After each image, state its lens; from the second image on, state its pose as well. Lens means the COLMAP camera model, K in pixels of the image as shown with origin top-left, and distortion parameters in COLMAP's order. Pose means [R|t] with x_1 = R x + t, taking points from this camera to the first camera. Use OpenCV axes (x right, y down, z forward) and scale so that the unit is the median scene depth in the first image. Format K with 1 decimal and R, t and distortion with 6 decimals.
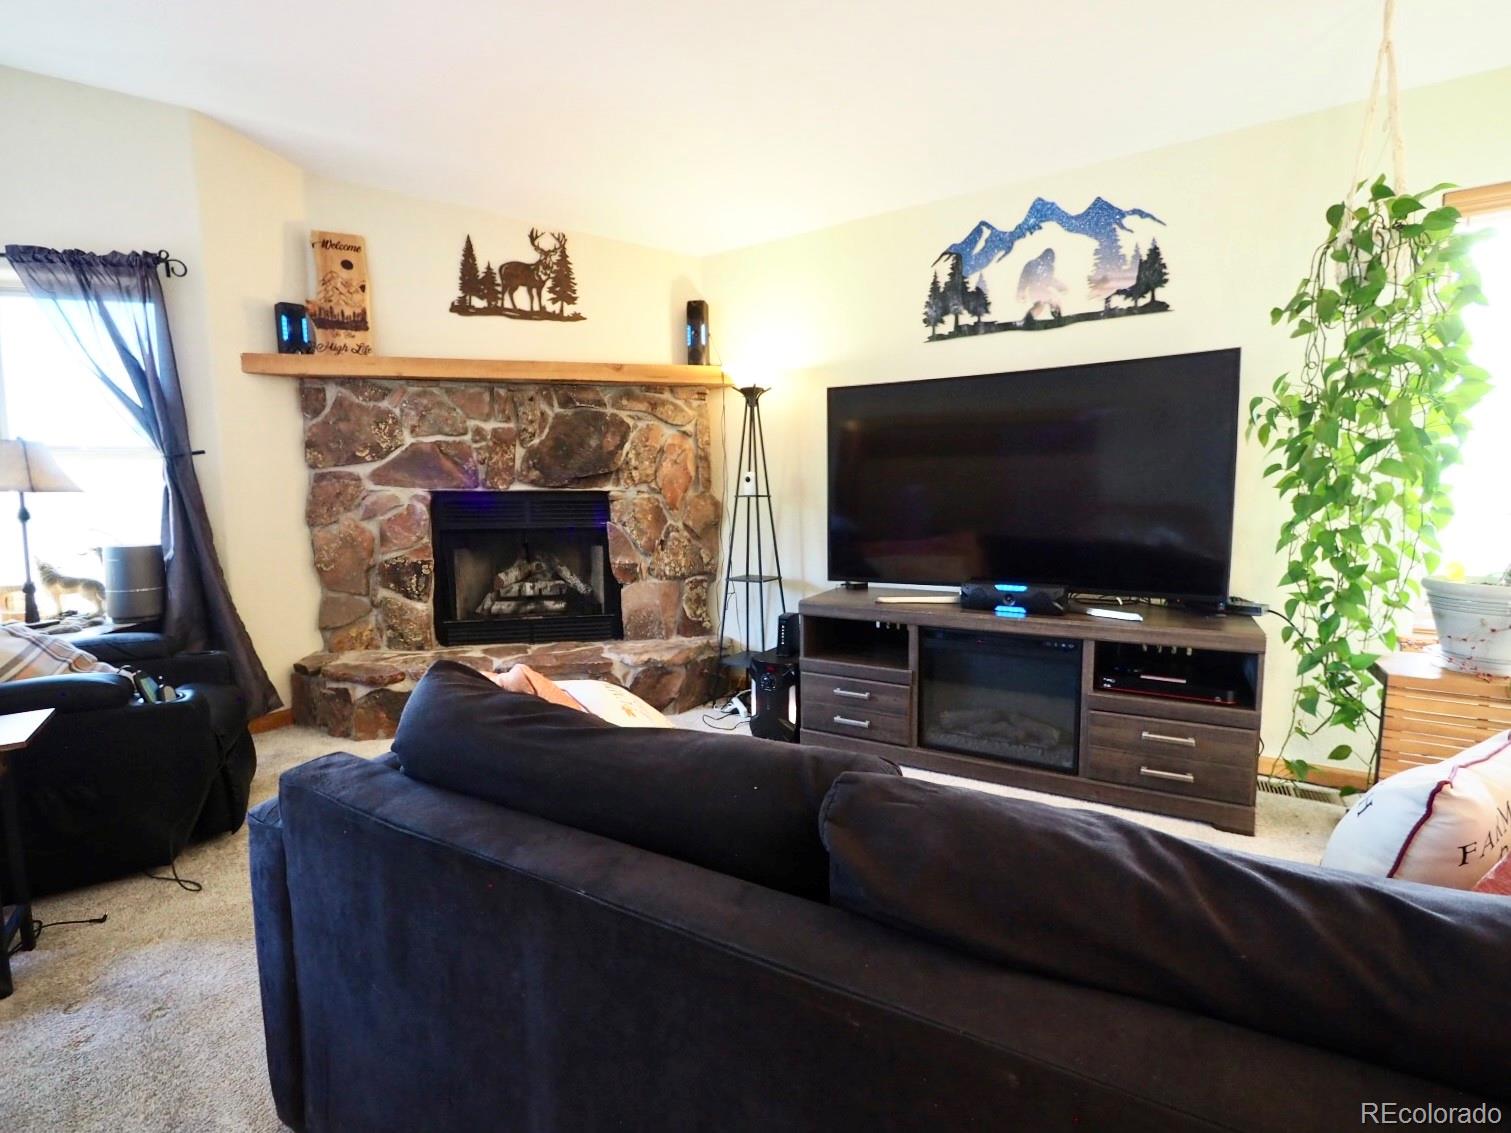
lens RADIAL K [[644.4, 0, 755.7], [0, 644.4, 549.6], [0, 0, 1]] dist [-0.000865, 0.000290]
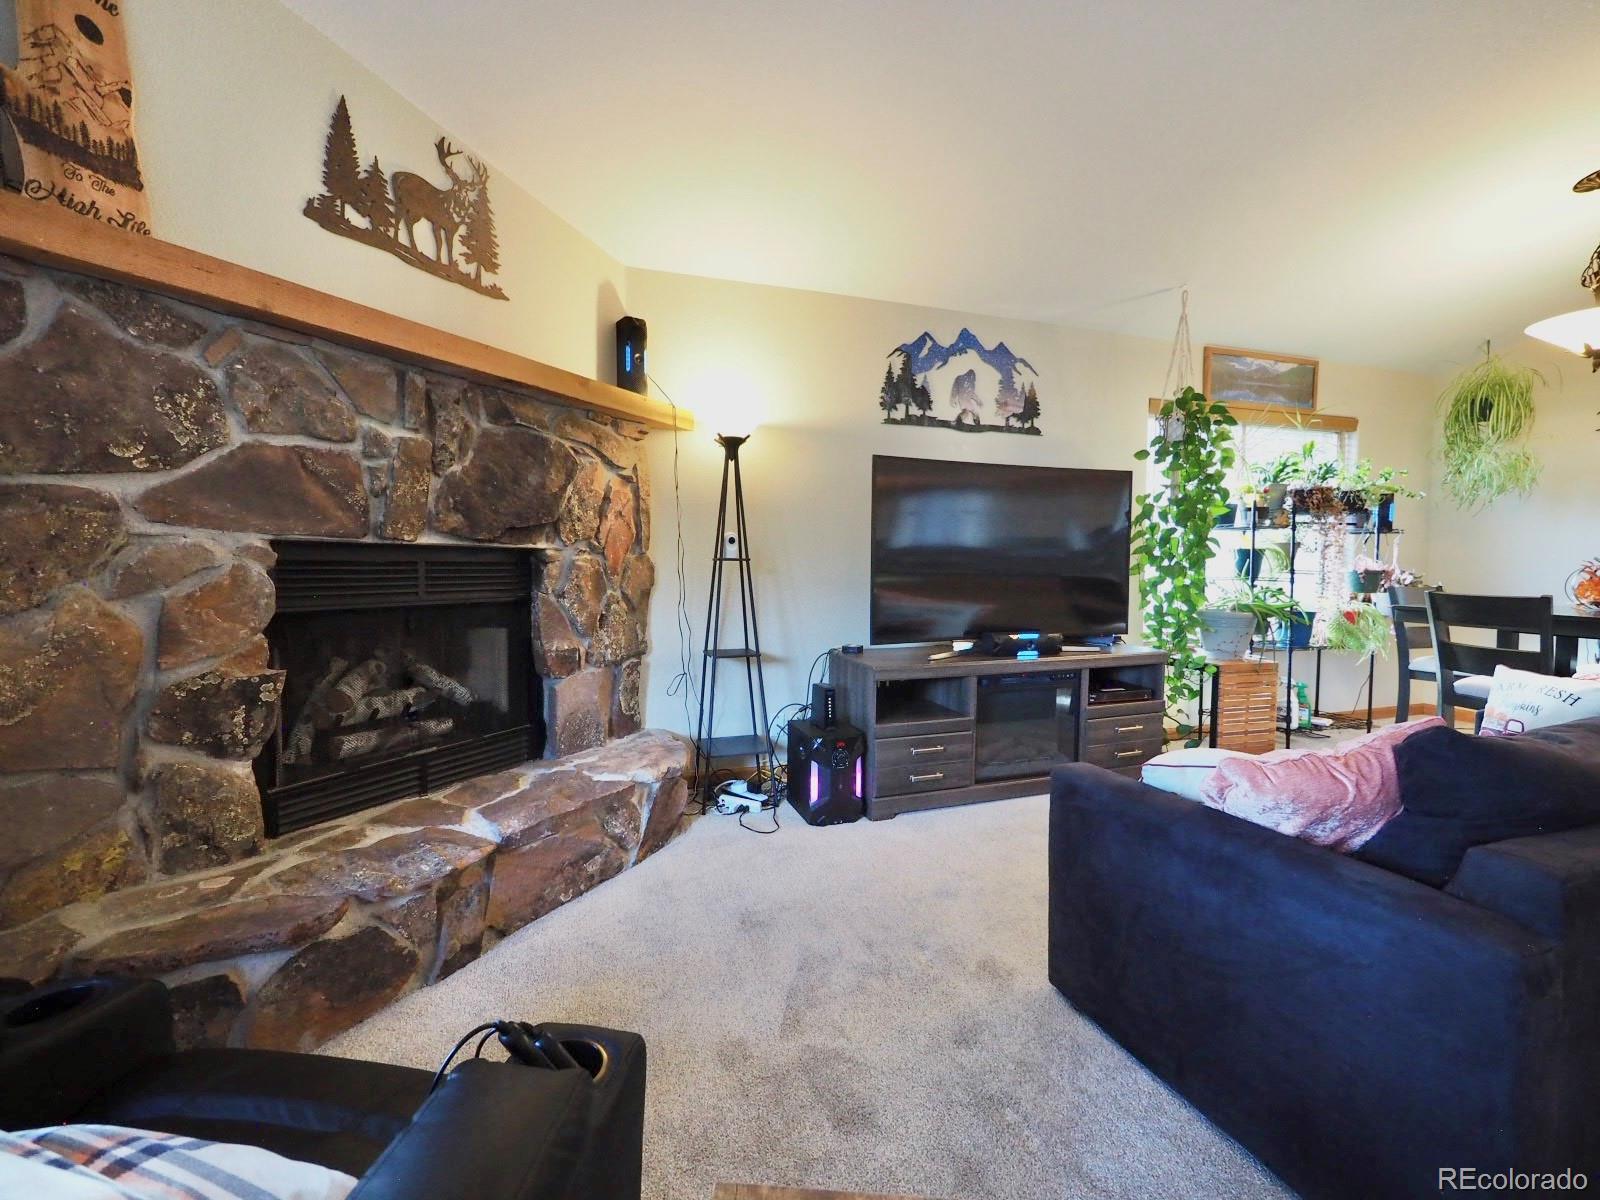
lens RADIAL K [[661.1, 0, 758.0], [0, 661.1, 584.3], [0, 0, 1]] dist [-0.001220, -0.000715]
pose [[0.675962, -0.012089, 0.736837, -0.634255], [0.048050, 0.998461, -0.027699, -0.021721], [-0.735368, 0.054129, 0.675503, 0.356211]]
